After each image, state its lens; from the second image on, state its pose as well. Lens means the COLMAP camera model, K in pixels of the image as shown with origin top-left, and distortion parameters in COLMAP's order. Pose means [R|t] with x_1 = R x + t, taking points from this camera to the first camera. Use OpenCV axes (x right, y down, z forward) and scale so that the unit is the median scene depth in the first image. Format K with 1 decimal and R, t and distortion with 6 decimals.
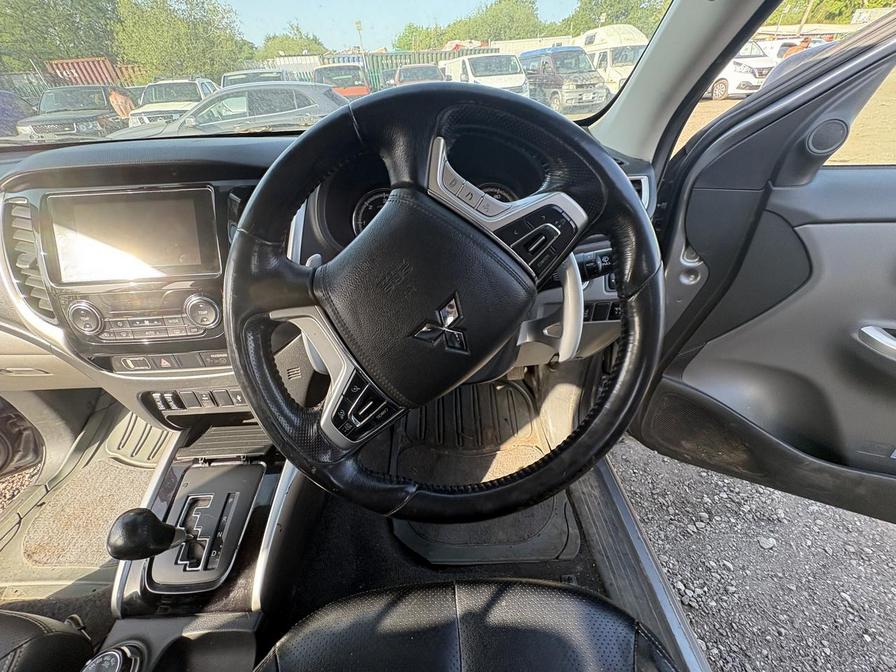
lens RADIAL K [[355.6, 0, 447.1], [0, 355.6, 334.6], [0, 0, 1]] dist [-0.002397, 0.001094]
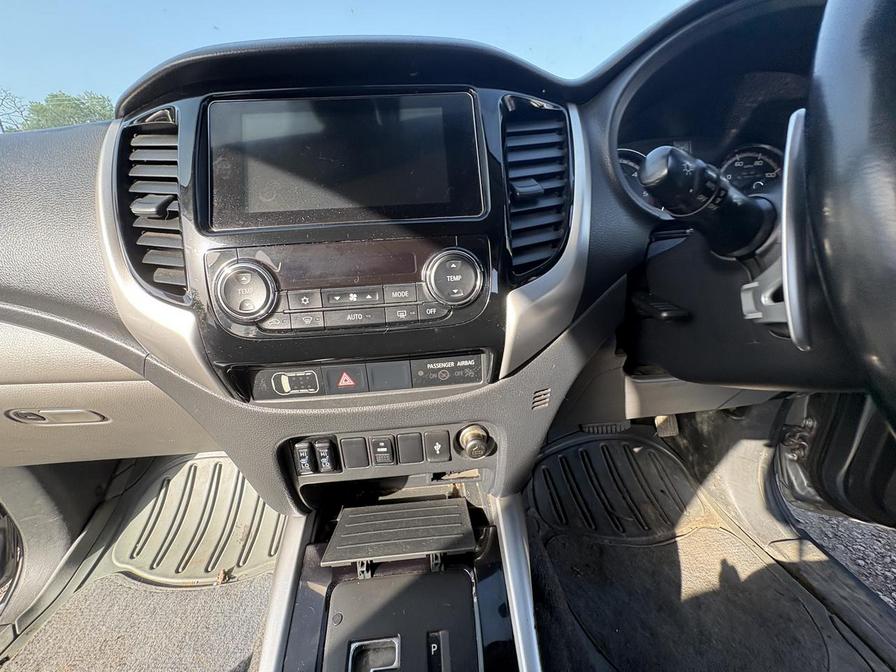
lens RADIAL K [[355.6, 0, 438.4], [0, 355.6, 338.6], [0, 0, 1]] dist [-0.002397, 0.001094]
pose [[0.999024, -0.020116, 0.039336, -0.531101], [0.028207, 0.975663, -0.217453, 0.114395], [-0.034005, 0.218350, 0.975278, 0.331270]]
